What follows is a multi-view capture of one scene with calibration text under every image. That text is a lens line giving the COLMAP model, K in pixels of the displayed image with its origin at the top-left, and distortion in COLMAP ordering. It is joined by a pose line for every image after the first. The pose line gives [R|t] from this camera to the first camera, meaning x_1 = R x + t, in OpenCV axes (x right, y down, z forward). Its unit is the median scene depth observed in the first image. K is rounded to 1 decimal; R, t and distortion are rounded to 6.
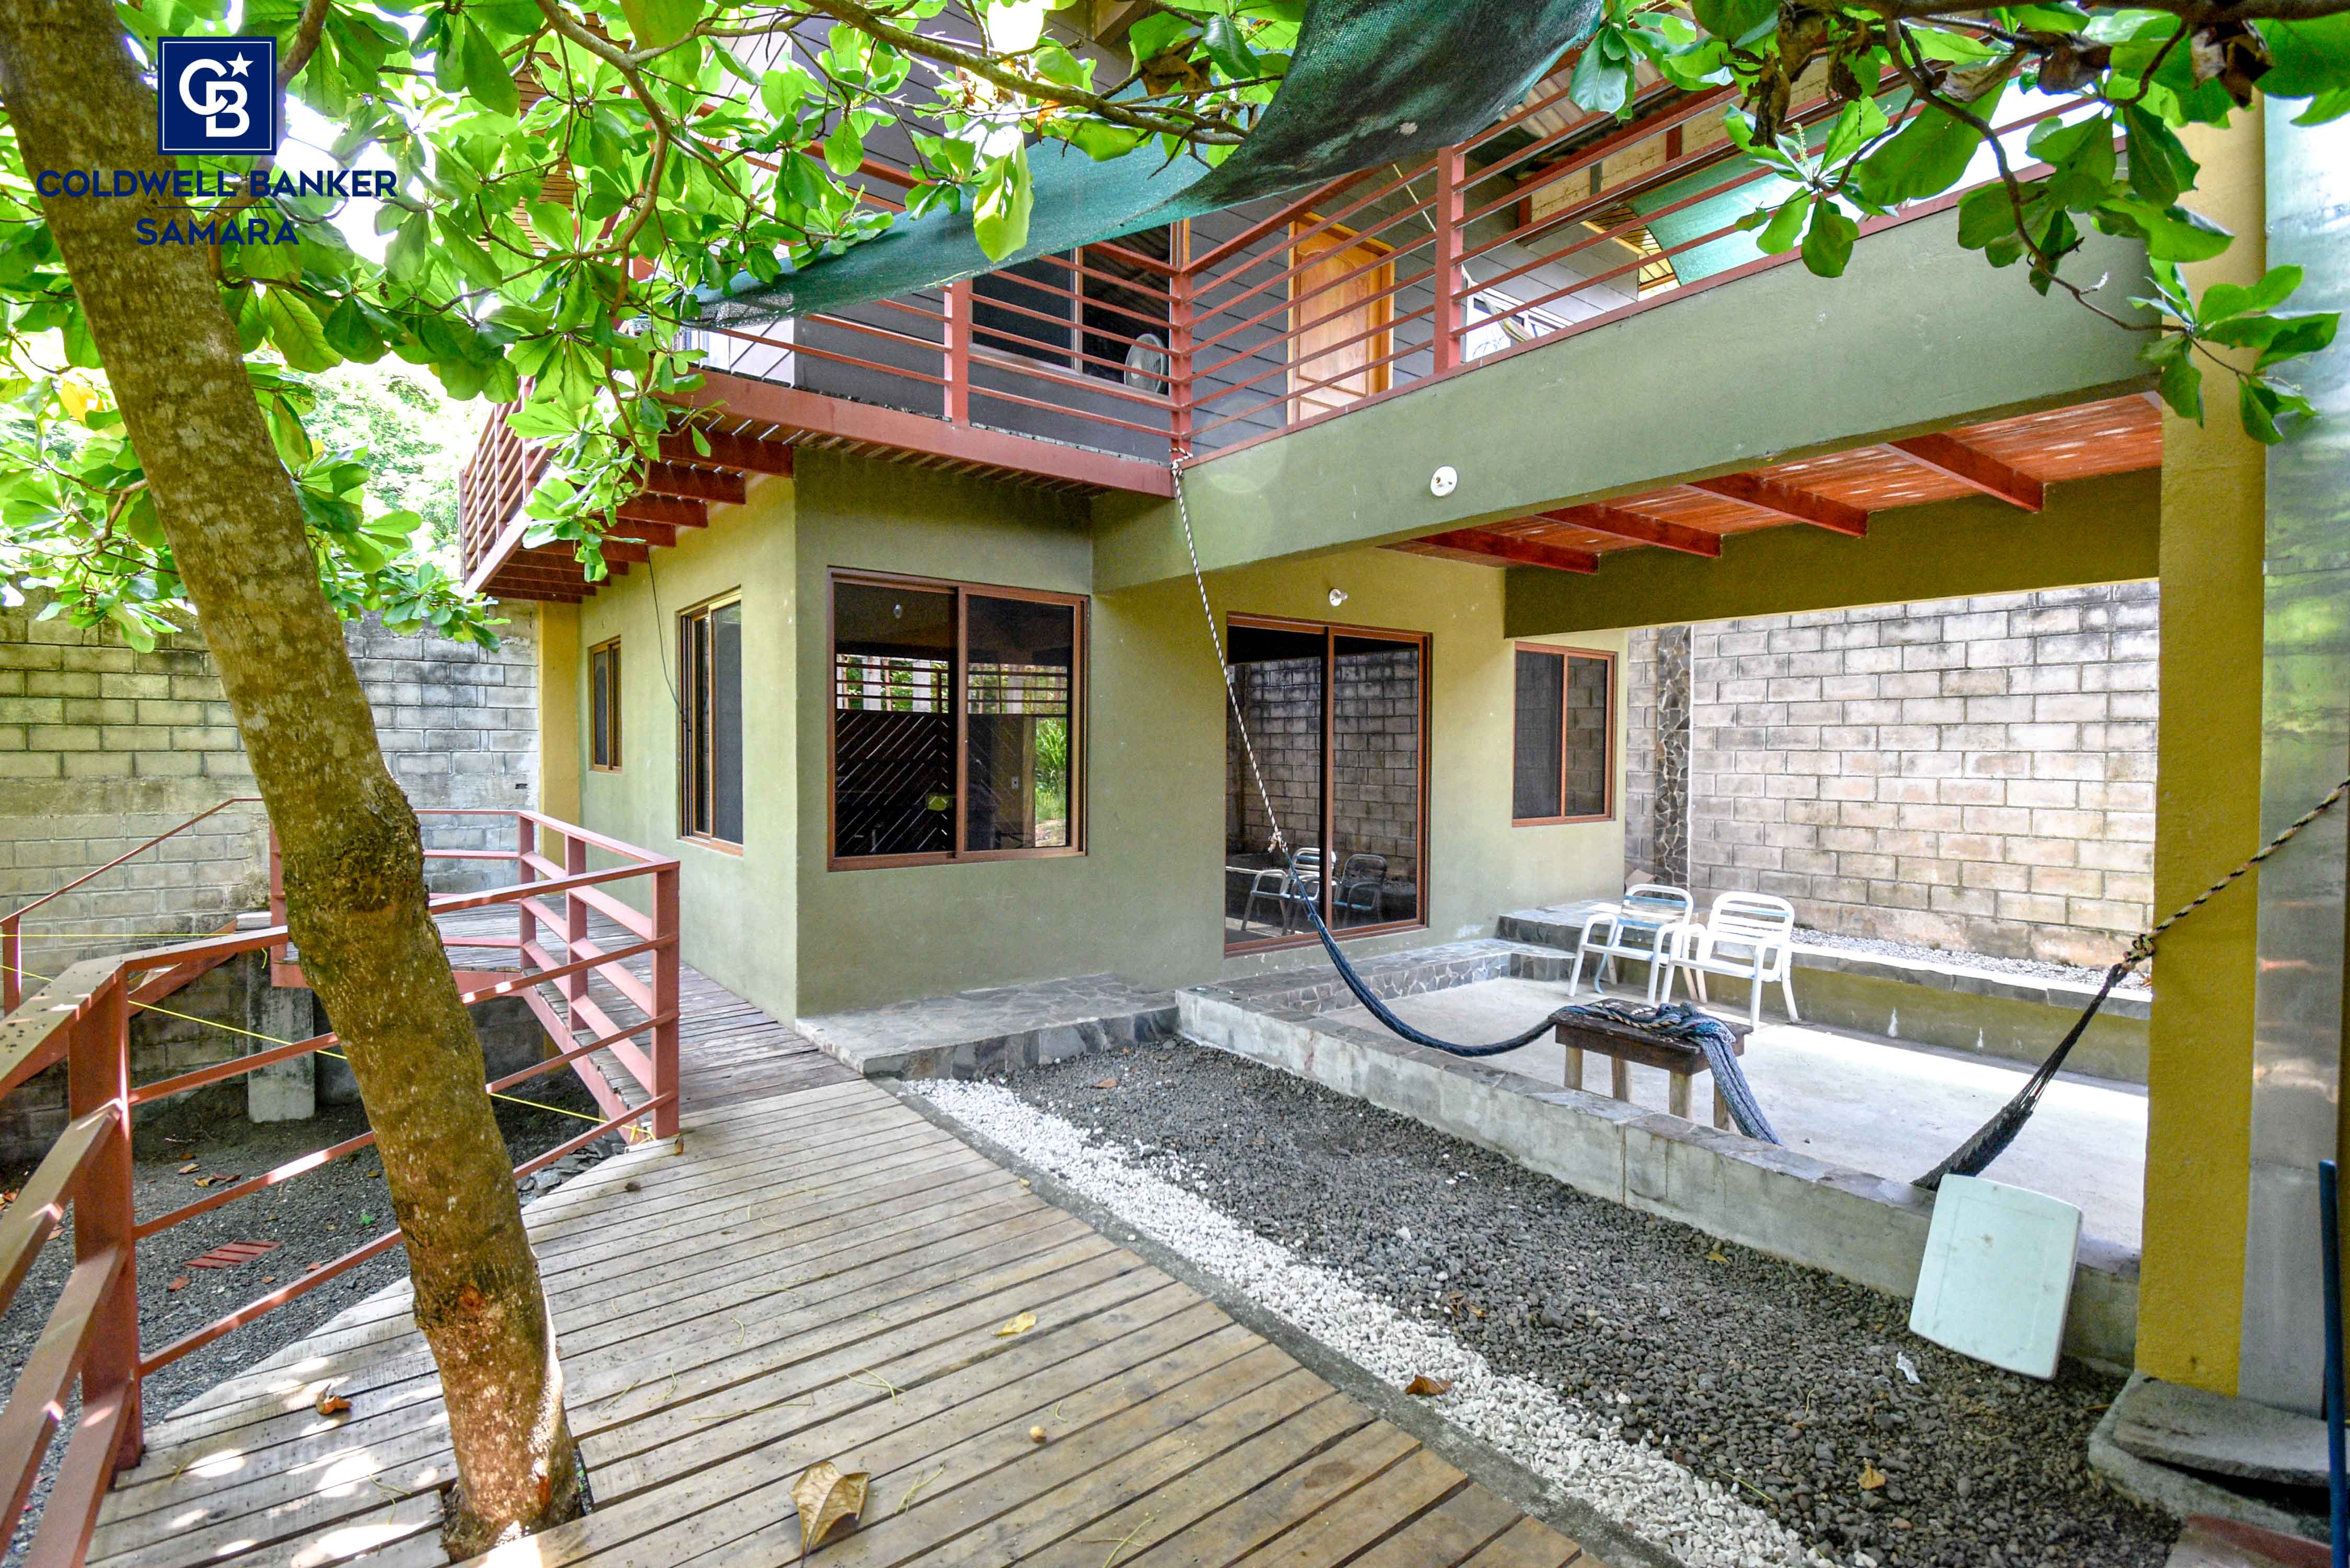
lens RADIAL K [[1054.5, 0, 1175.0], [0, 1054.5, 784.0], [0, 0, 1]] dist [0.031927, -0.024336]
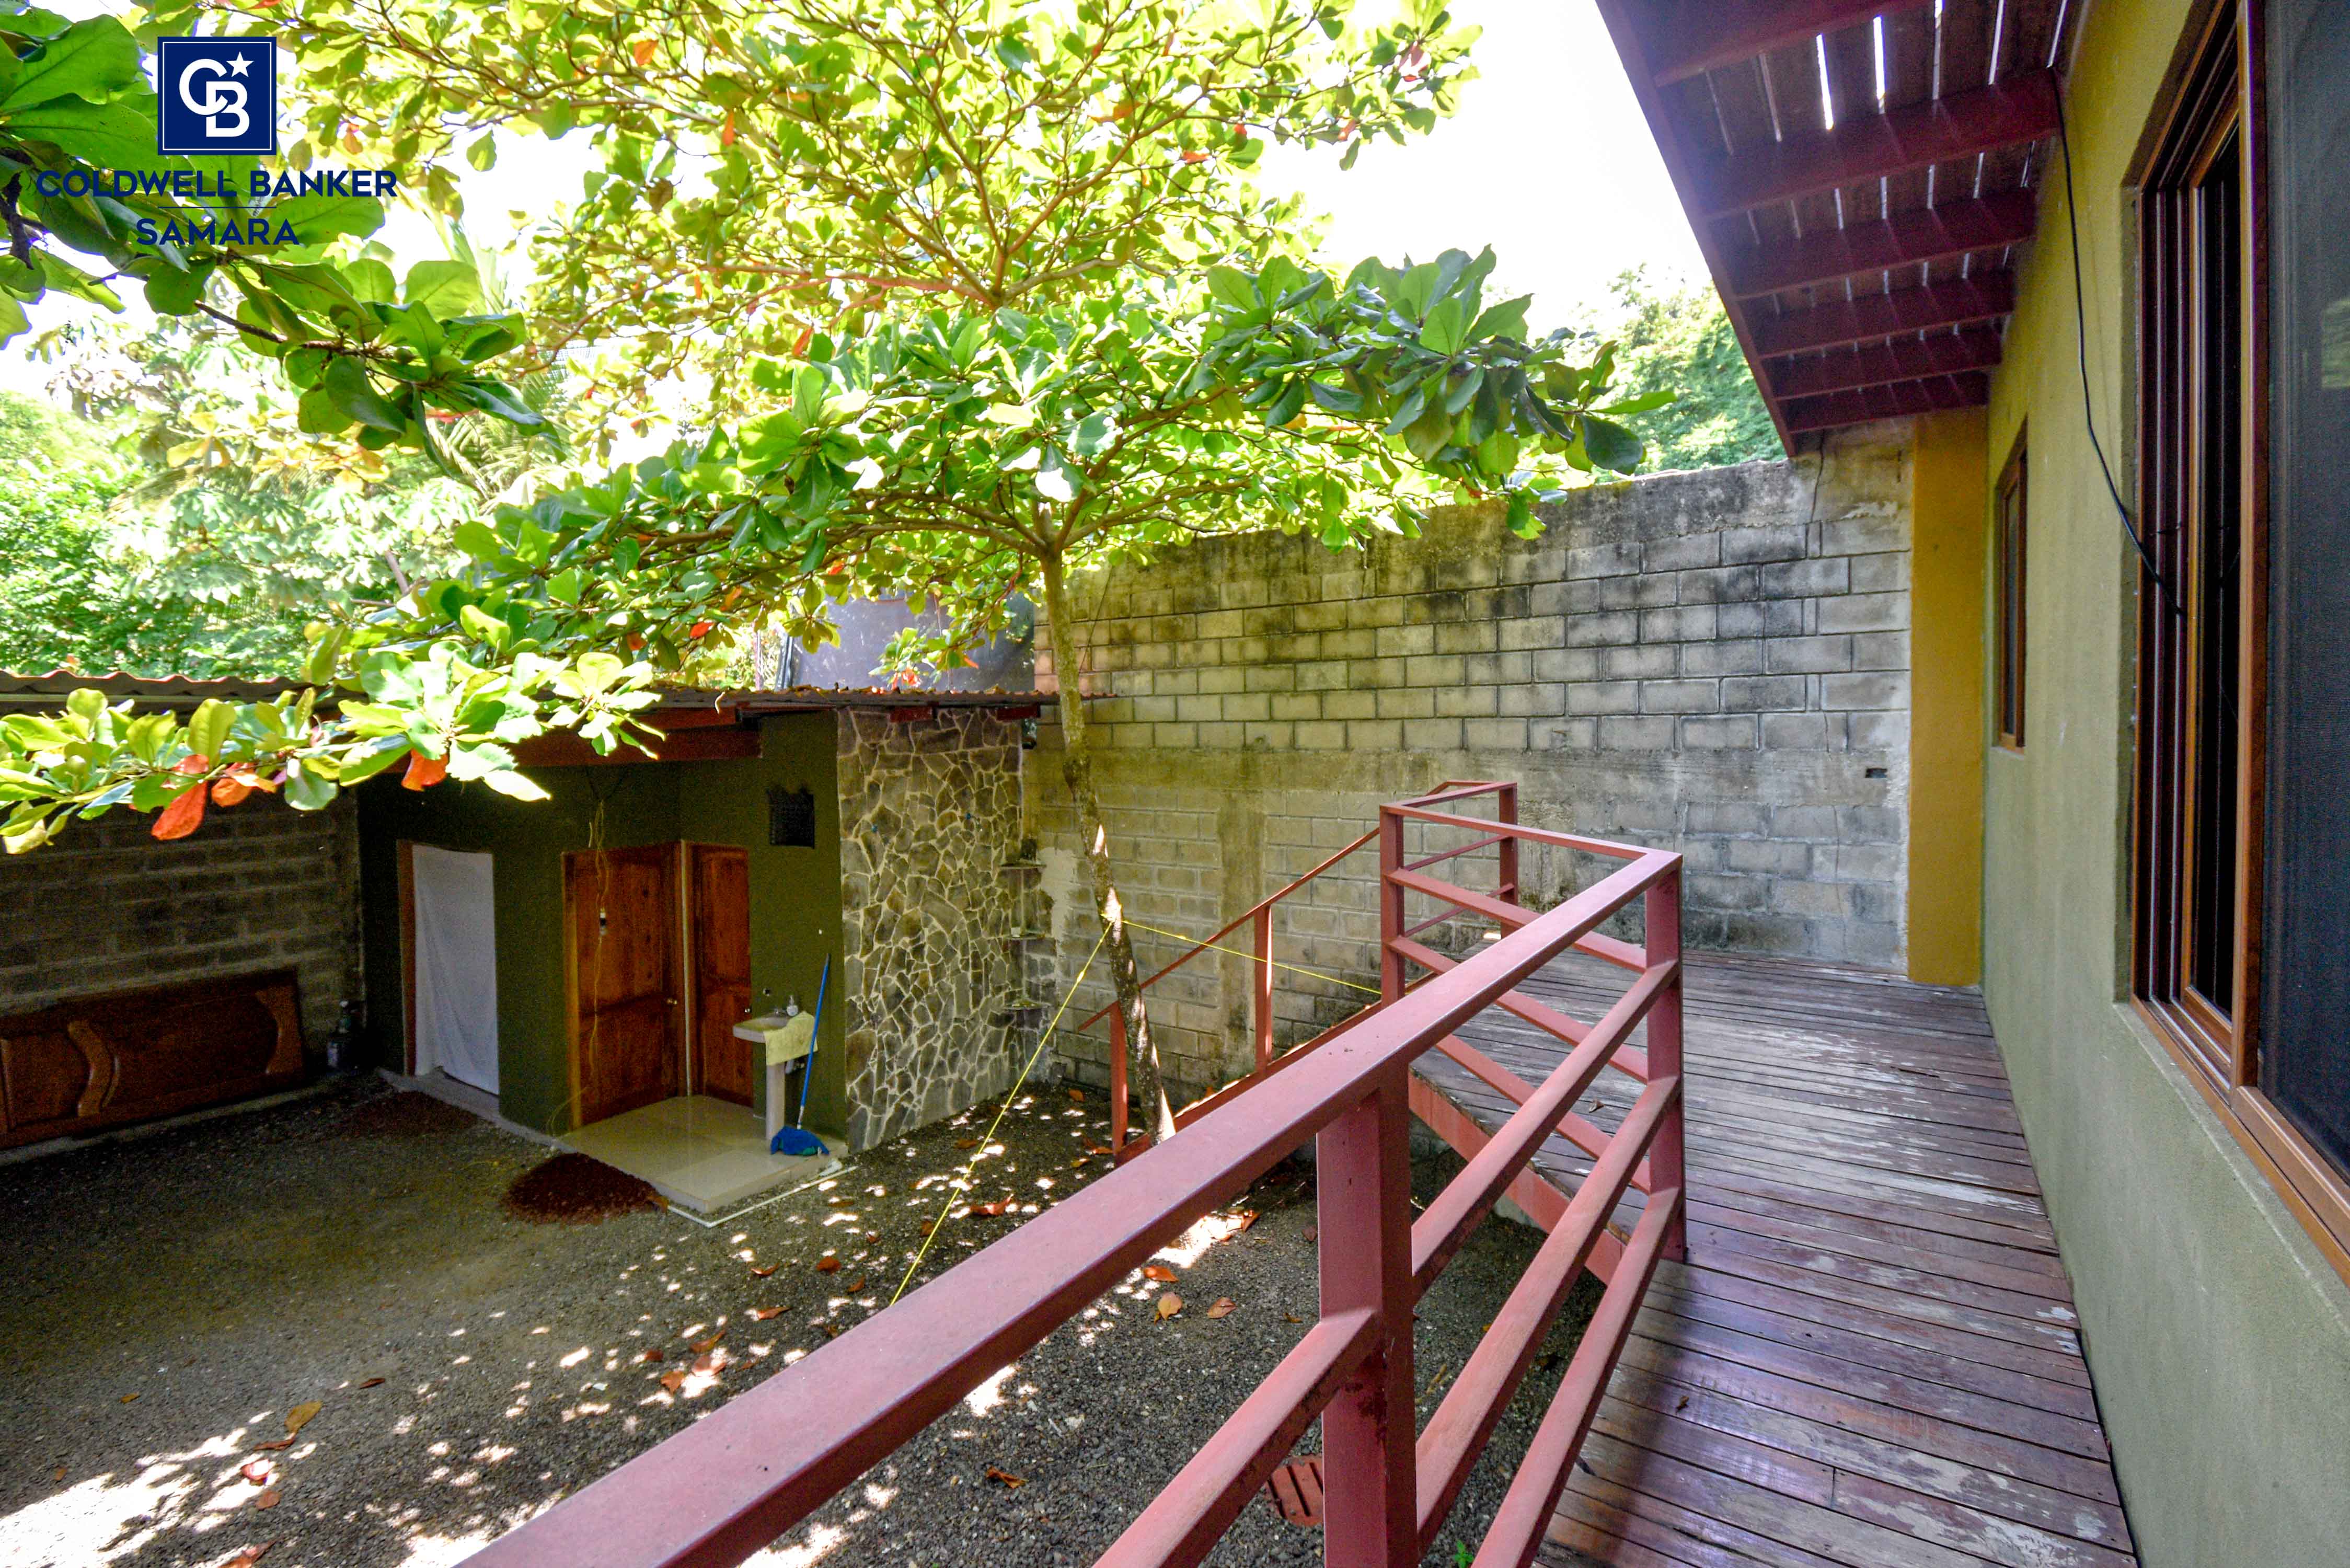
lens RADIAL K [[1089.9, 0, 1162.2], [0, 1089.9, 759.7], [0, 0, 1]] dist [0.033882, -0.027937]
pose [[0.311534, 0.020295, -0.950018, -0.219189], [-0.016022, 0.999742, 0.016103, -0.009354], [0.950100, 0.010205, 0.311779, 0.549107]]
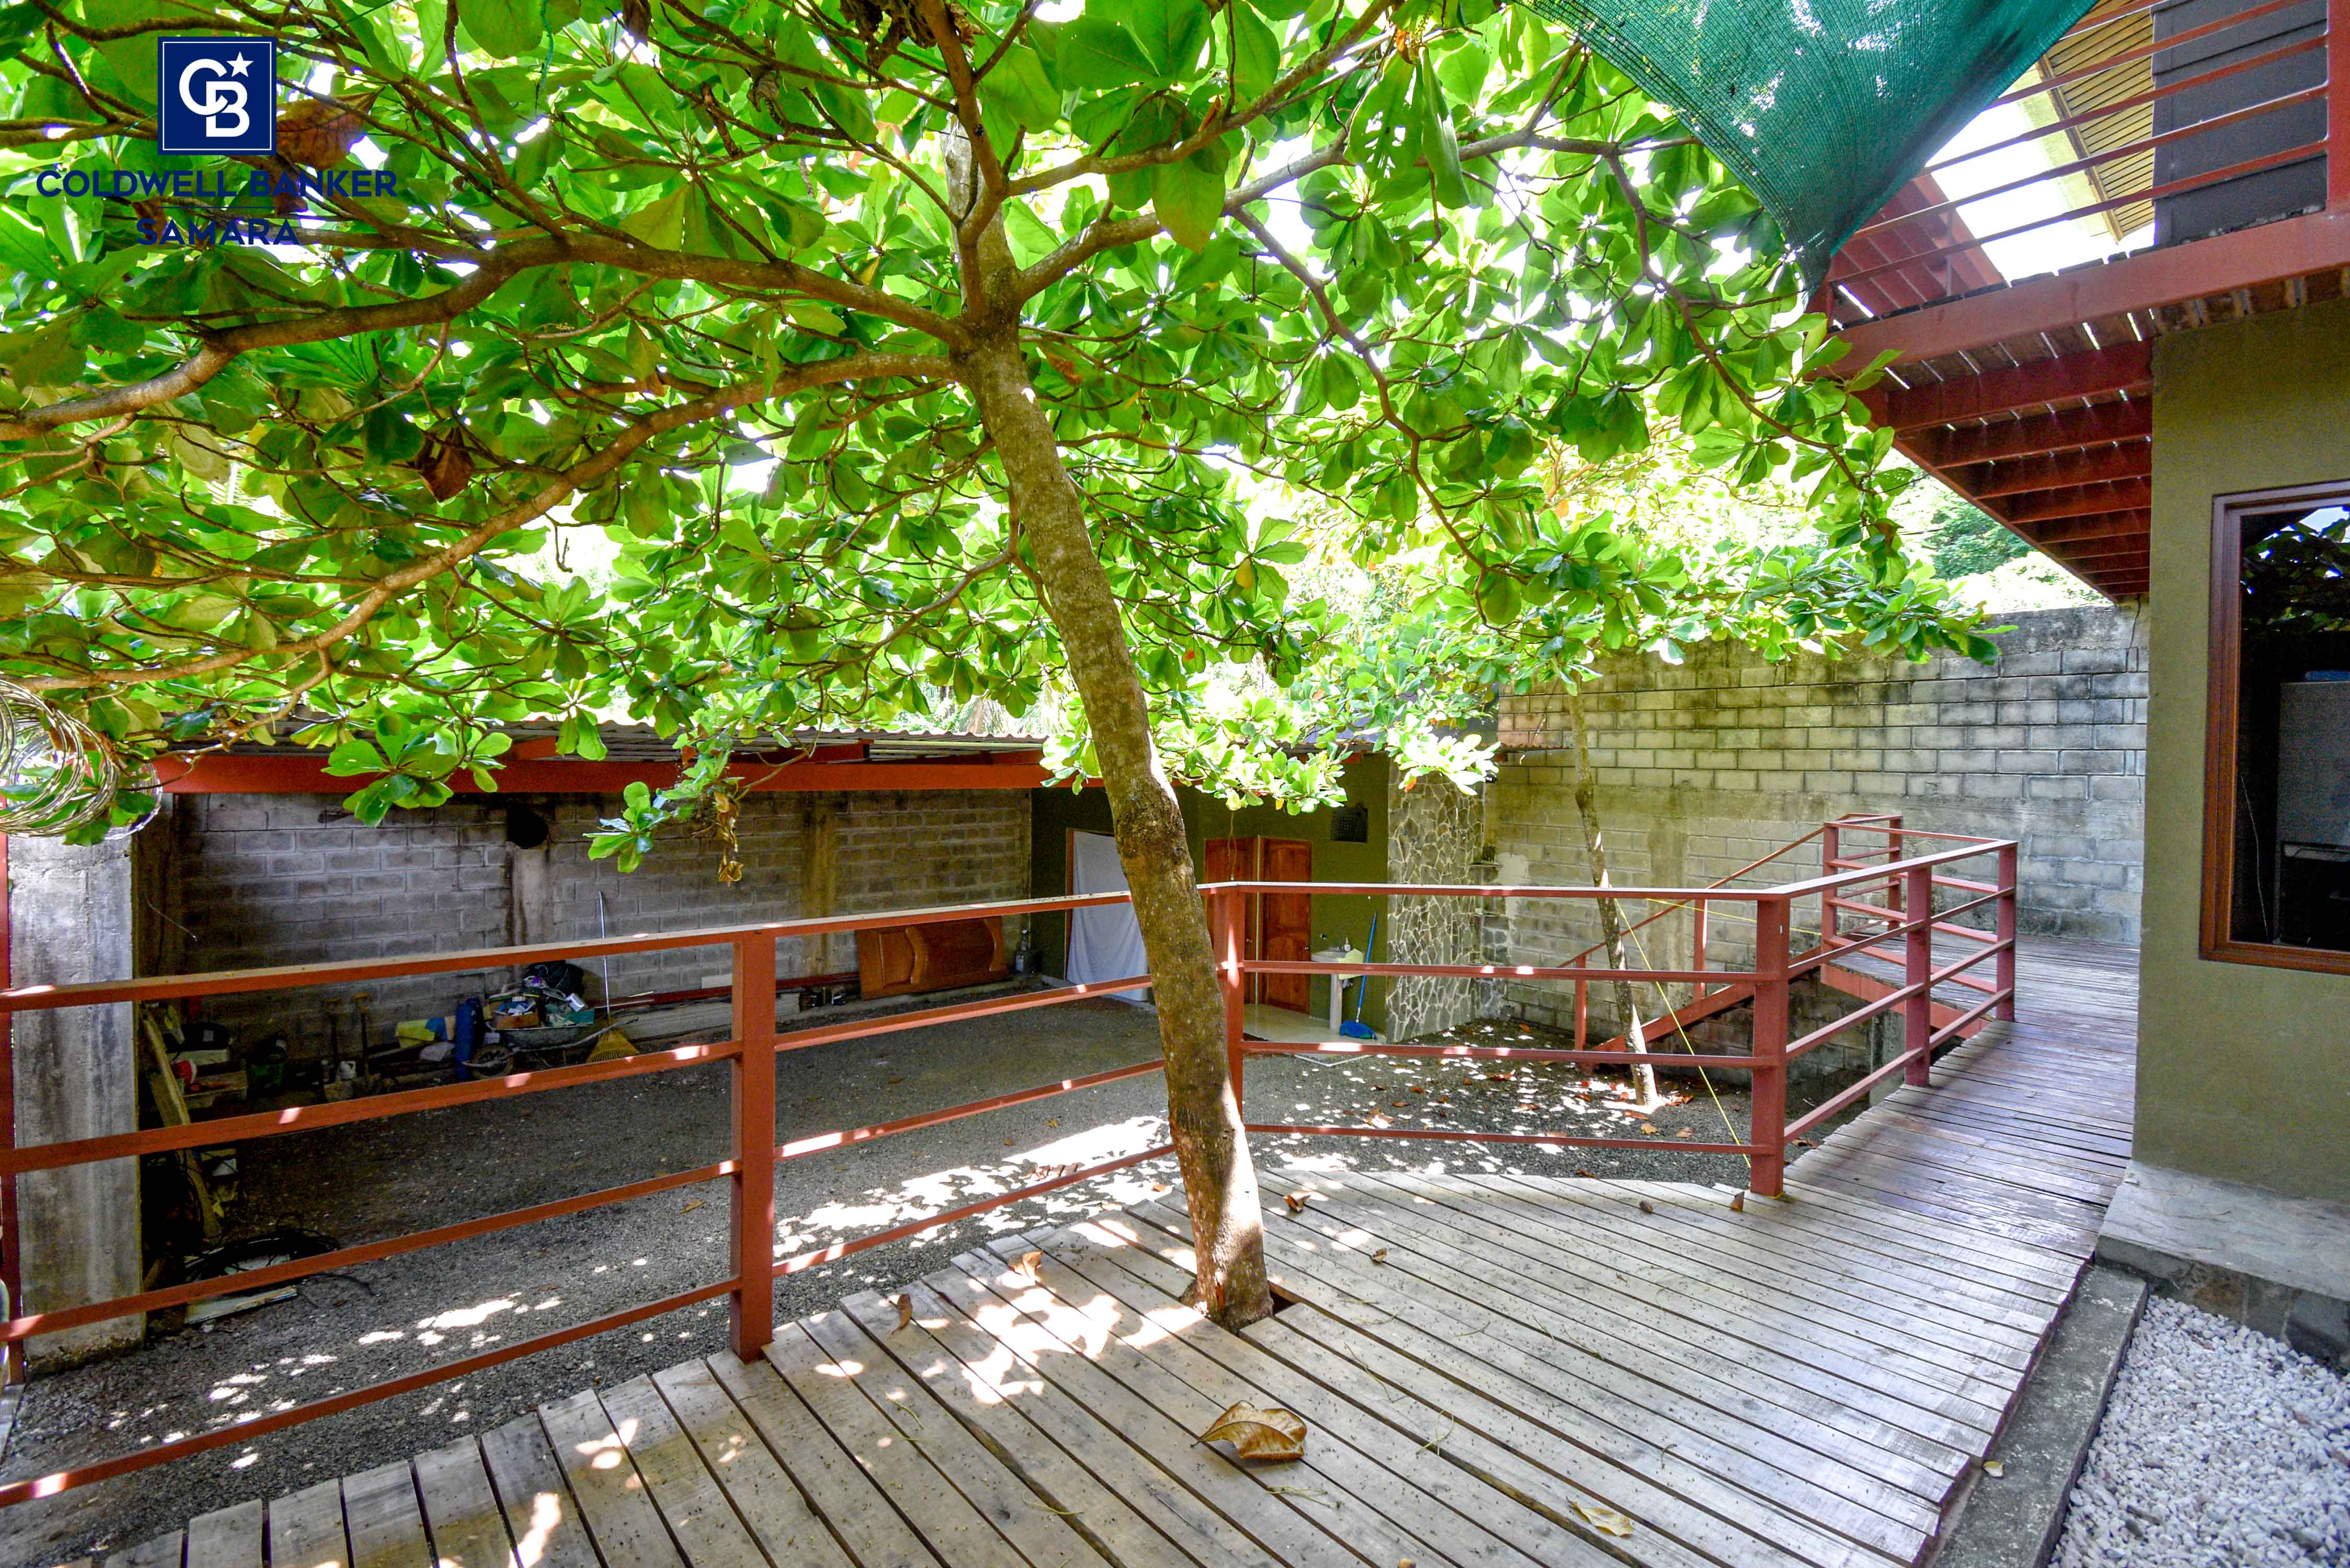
lens RADIAL K [[1068.7, 0, 1164.2], [0, 1068.7, 777.3], [0, 0, 1]] dist [0.055433, -0.041952]
pose [[0.061230, 0.014883, -0.998013, 0.199479], [-0.043346, 0.998985, 0.012238, -0.006916], [0.997182, 0.042510, 0.061813, 0.200819]]
